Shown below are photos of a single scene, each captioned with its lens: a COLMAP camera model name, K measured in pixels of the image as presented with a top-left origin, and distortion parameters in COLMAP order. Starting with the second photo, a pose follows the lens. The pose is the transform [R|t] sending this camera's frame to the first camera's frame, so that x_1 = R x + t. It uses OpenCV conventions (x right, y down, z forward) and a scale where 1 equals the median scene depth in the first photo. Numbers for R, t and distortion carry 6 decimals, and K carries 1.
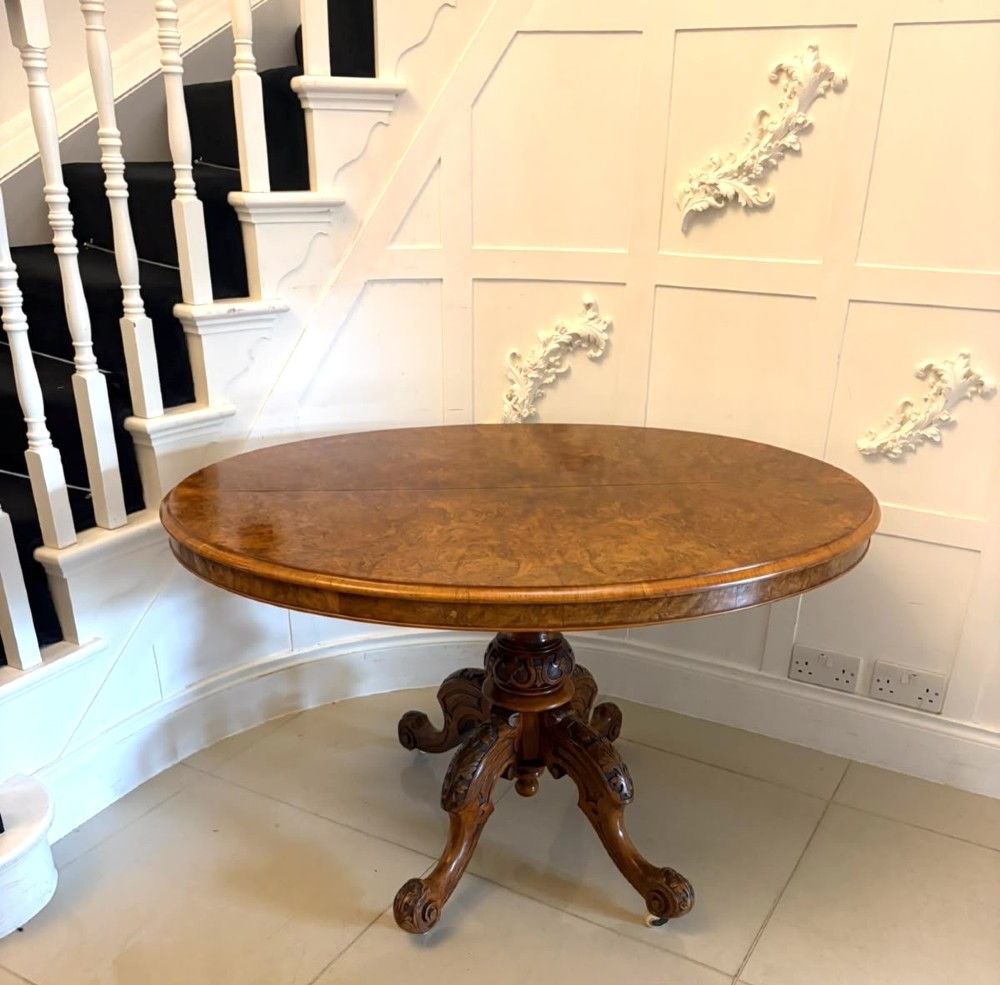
lens RADIAL K [[1030.6, 0, 500.6], [0, 1030.6, 661.9], [0, 0, 1]] dist [0.026242, 0.021135]
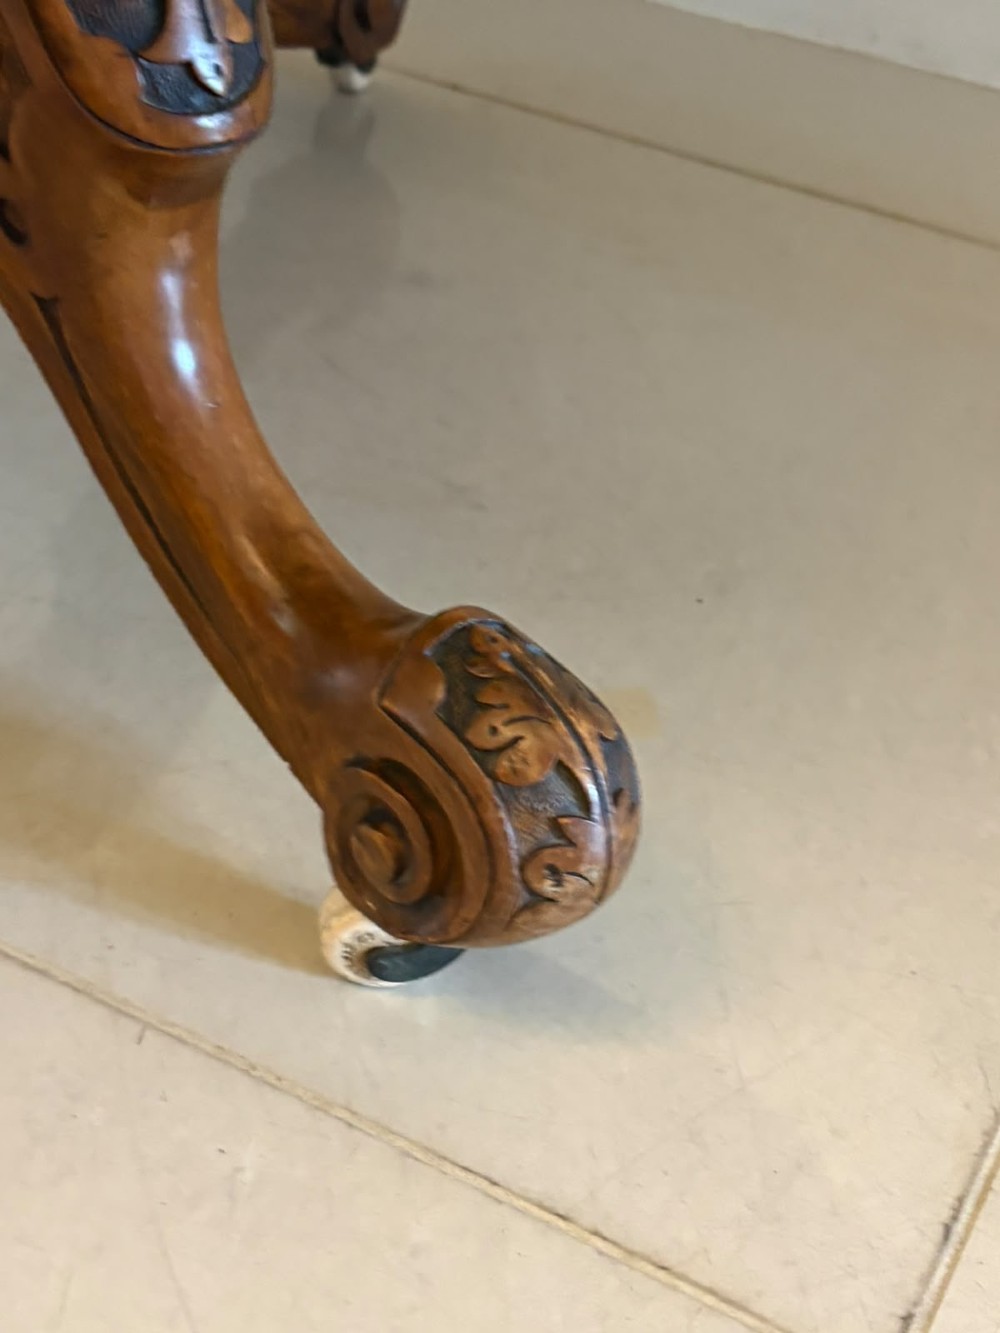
lens RADIAL K [[1987.6, 0, 500.0], [0, 1987.6, 666.5], [0, 0, 1]] dist [0.181588, -0.665018]
pose [[0.997357, 0.033227, 0.064611, 0.139050], [-0.045177, 0.980090, 0.193347, 0.143507], [-0.056900, -0.195755, 0.979001, 0.681184]]
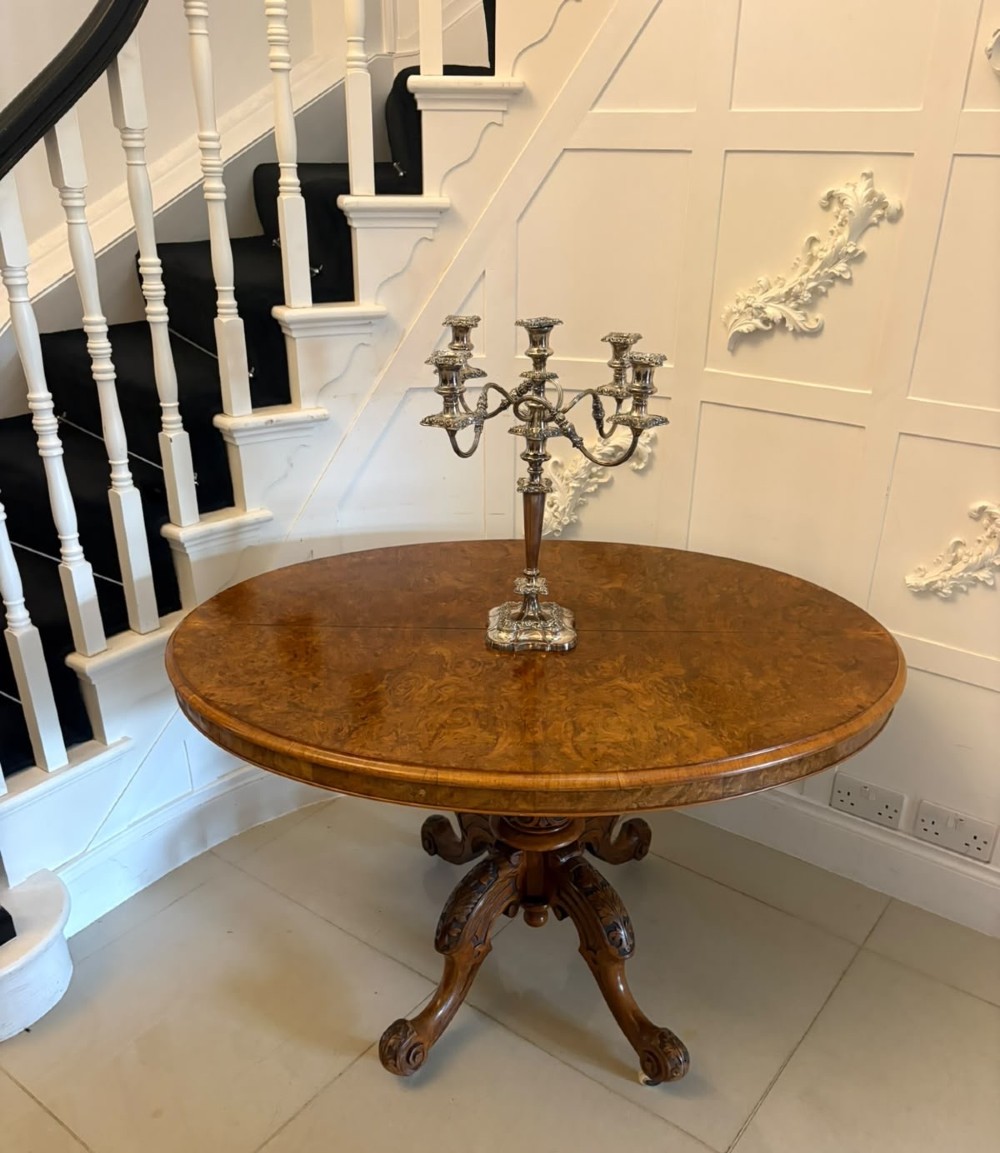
lens RADIAL K [[1030.4, 0, 504.0], [0, 1030.4, 663.5], [0, 0, 1]] dist [0.030232, -0.008153]
pose [[0.992597, 0.052487, -0.109532, 0.095740], [-0.052047, 0.998621, 0.006878, -0.130766], [0.109742, -0.001126, 0.993960, 0.024646]]
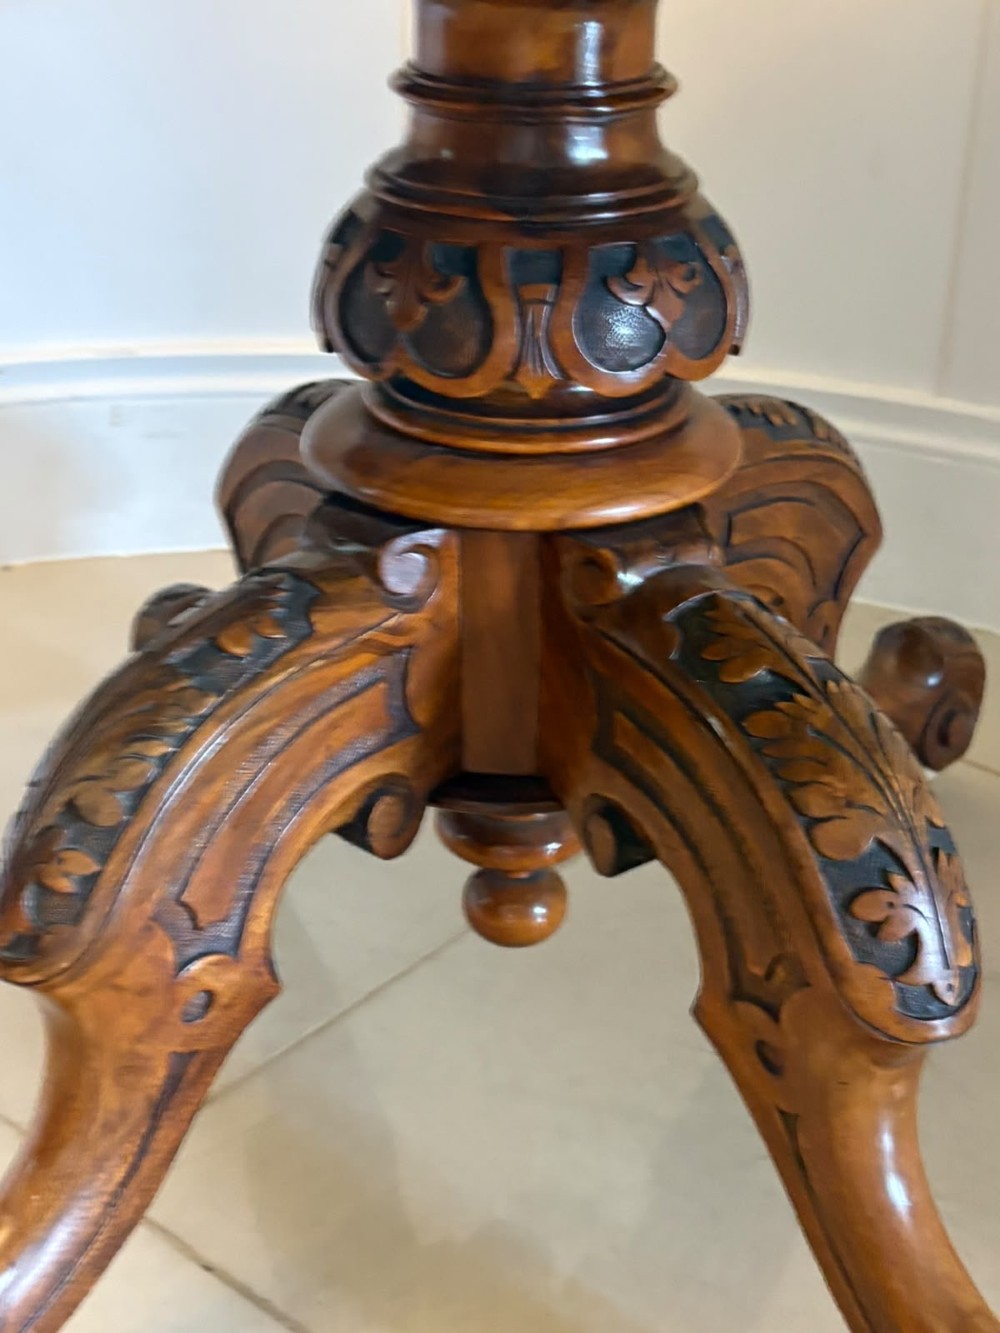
lens RADIAL K [[1987.6, 0, 500.0], [0, 1987.6, 666.5], [0, 0, 1]] dist [0.181588, -0.665018]
pose [[0.984957, 0.085458, -0.150191, 0.088978], [-0.086167, 0.996279, 0.001792, 0.072374], [0.149785, 0.011177, 0.988655, 0.593047]]
